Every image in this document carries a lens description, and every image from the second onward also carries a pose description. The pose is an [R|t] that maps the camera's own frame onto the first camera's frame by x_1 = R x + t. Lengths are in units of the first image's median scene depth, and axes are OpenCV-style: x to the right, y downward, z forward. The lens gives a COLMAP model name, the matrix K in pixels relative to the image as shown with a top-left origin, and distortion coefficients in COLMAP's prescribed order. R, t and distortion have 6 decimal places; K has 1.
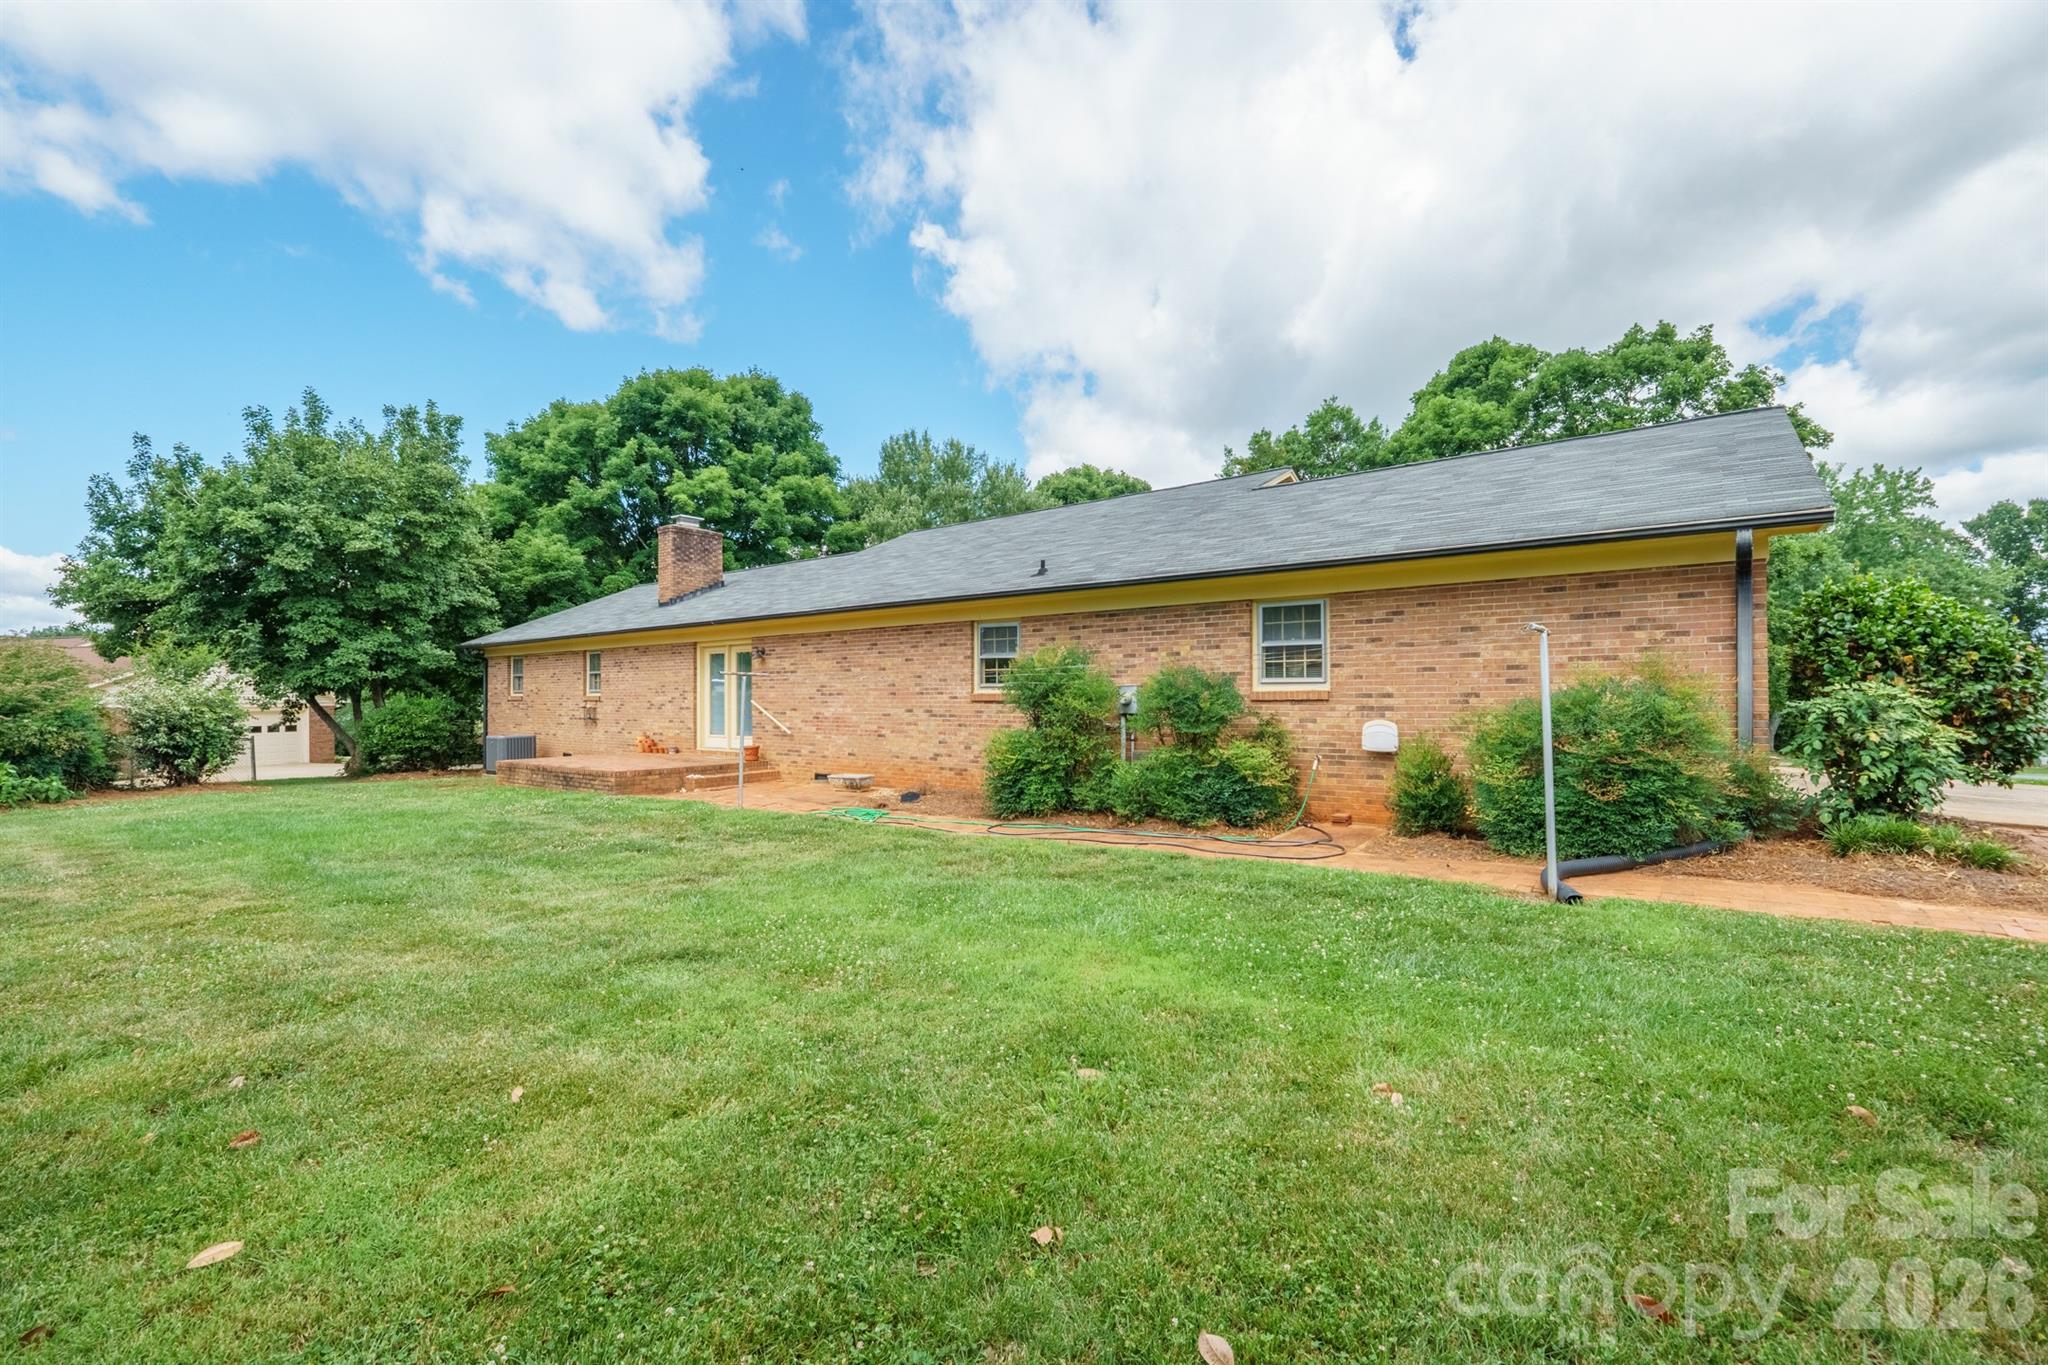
lens RADIAL K [[863.0, 0, 1022.6], [0, 863.0, 690.9], [0, 0, 1]] dist [-0.002943, -0.001265]
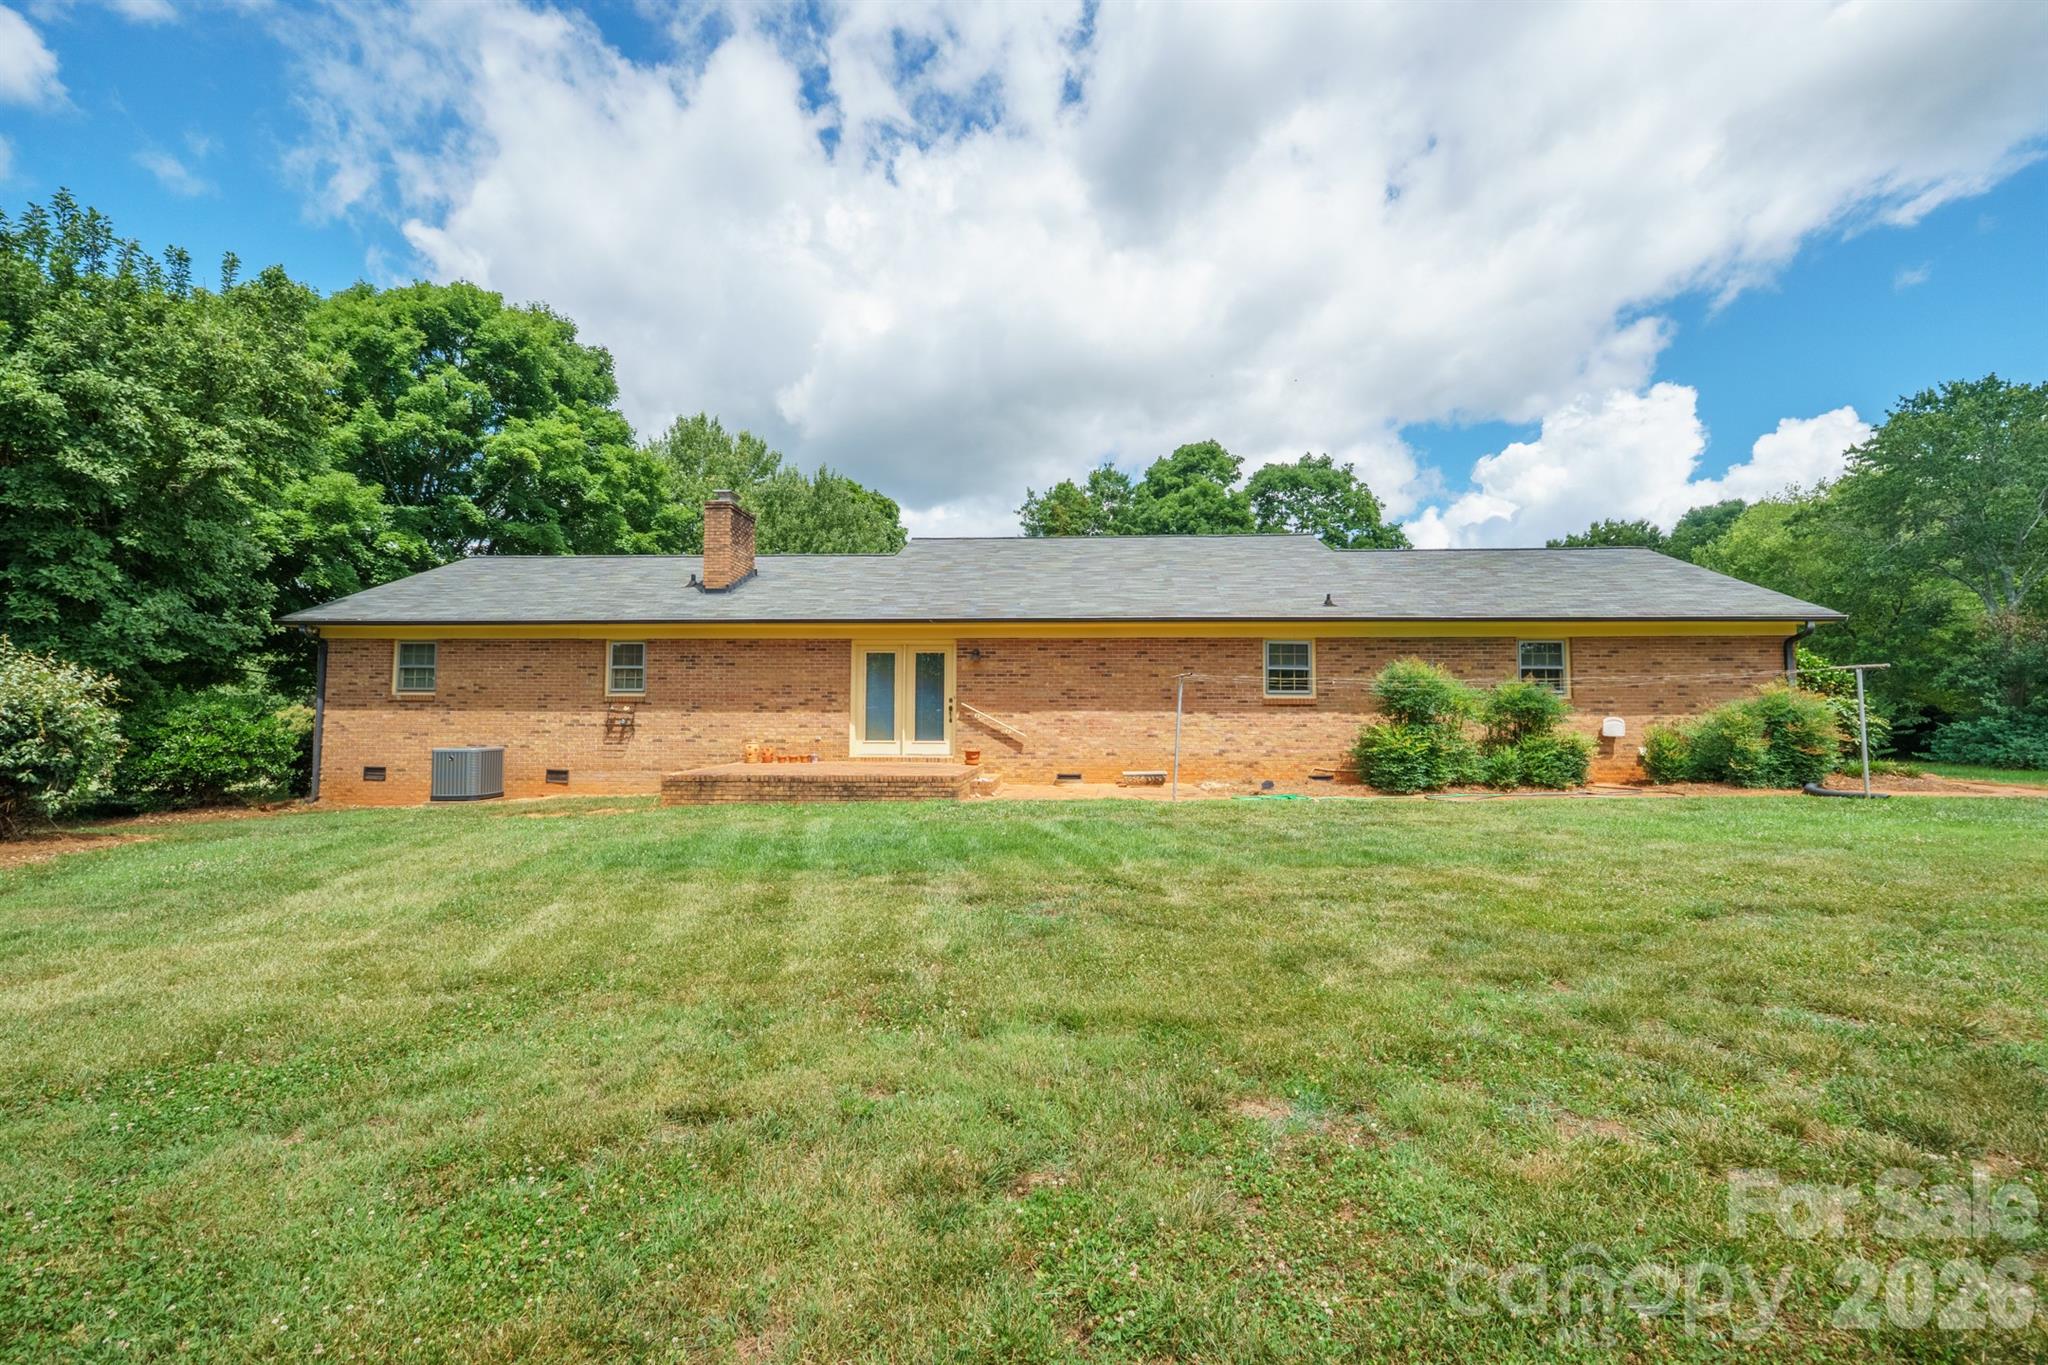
lens RADIAL K [[863.0, 0, 1021.1], [0, 863.0, 681.7], [0, 0, 1]] dist [-0.002943, -0.001265]
pose [[0.830940, 0.030148, 0.555544, -0.910516], [-0.010556, 0.999205, -0.038436, 0.026776], [-0.556262, 0.026074, 0.830598, 0.173420]]
